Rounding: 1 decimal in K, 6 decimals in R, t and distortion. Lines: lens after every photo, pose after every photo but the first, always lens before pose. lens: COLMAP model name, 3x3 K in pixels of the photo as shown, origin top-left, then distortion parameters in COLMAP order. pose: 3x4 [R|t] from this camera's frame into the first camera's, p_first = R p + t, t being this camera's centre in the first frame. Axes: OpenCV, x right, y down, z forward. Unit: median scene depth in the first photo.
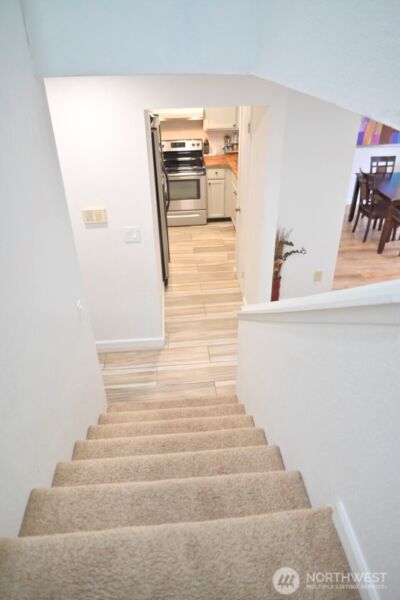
lens RADIAL K [[407.5, 0, 200.0], [0, 407.5, 300.0], [0, 0, 1]] dist [-0.001041, -0.000471]
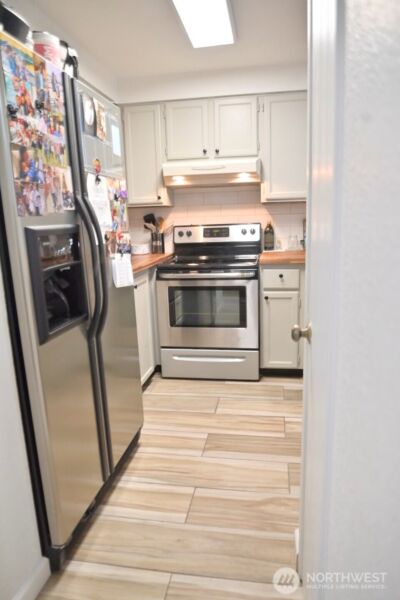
lens RADIAL K [[397.5, 0, 214.9], [0, 397.5, 300.3], [0, 0, 1]] dist [-0.000729, 0.000040]
pose [[0.971989, 0.038061, -0.231923, 0.074617], [-0.120605, 0.927741, -0.353201, -0.108126], [0.201721, 0.371279, 0.906345, 0.563804]]
